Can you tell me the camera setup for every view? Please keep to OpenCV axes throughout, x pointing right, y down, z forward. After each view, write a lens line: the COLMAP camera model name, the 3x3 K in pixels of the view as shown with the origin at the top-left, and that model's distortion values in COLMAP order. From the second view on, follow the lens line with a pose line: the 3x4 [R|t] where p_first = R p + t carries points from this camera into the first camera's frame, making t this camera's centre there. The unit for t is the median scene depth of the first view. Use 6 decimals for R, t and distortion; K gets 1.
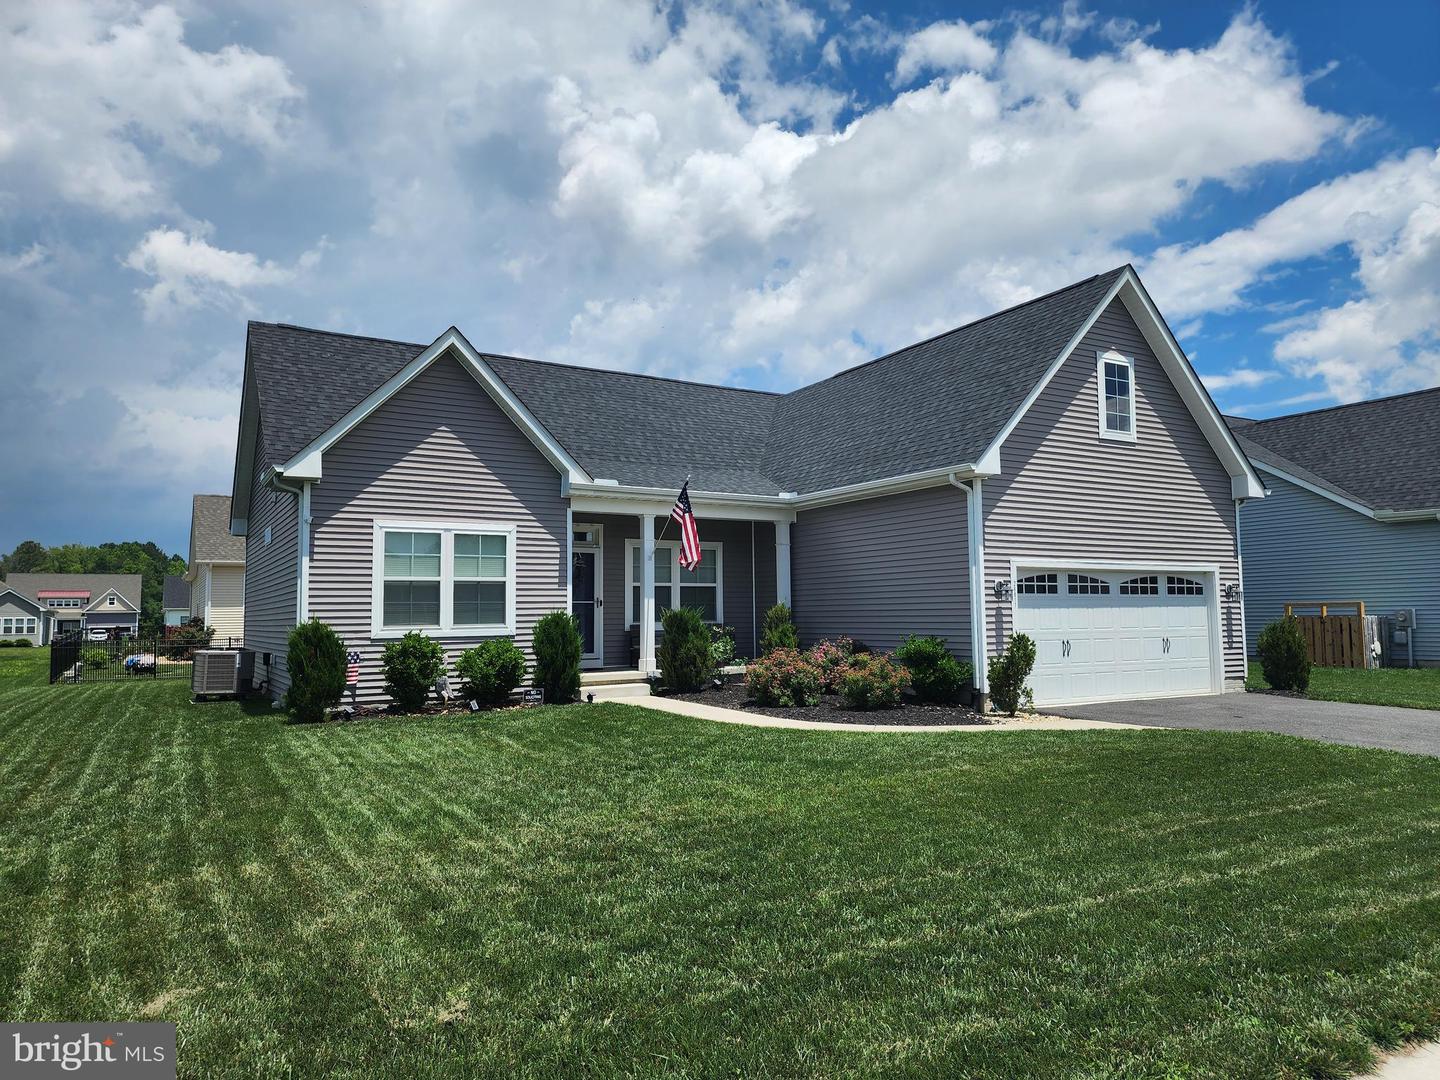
lens RADIAL K [[929.6, 0, 720.0], [0, 929.6, 540.0], [0, 0, 1]] dist [0.120122, -0.000273]
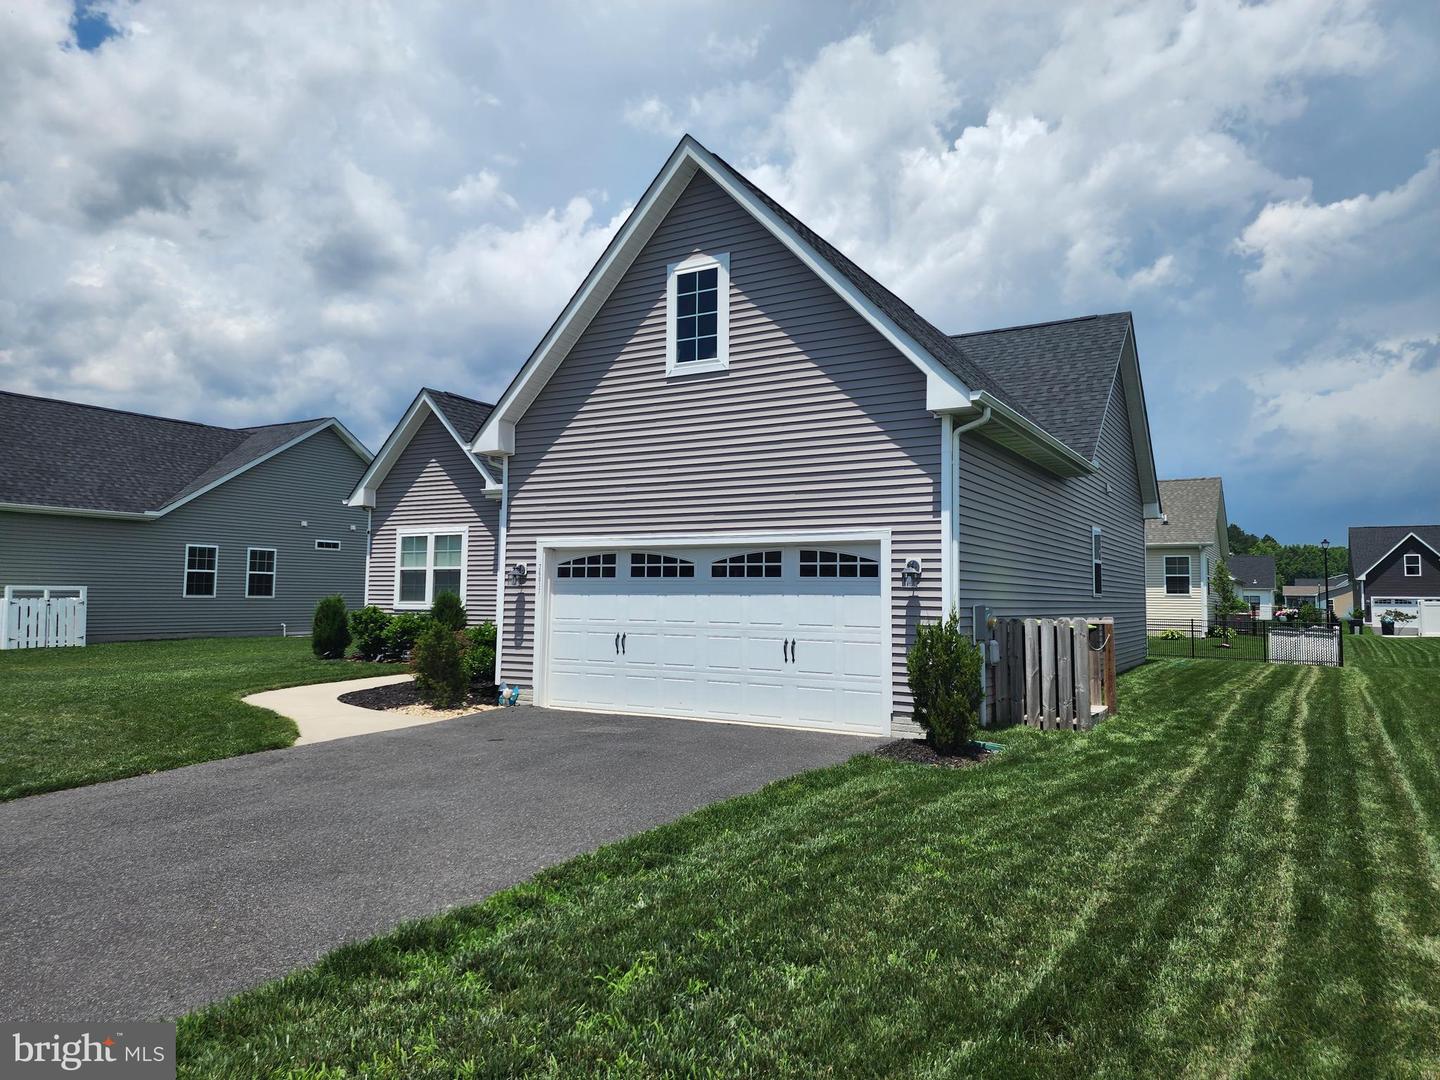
lens RADIAL K [[940.8, 0, 719.1], [0, 940.8, 516.8], [0, 0, 1]] dist [0.221269, 0.000019]
pose [[0.470837, -0.057363, -0.880353, 1.093026], [0.052406, 0.997940, -0.036997, 0.037775], [0.880662, -0.028716, 0.472874, 0.664118]]
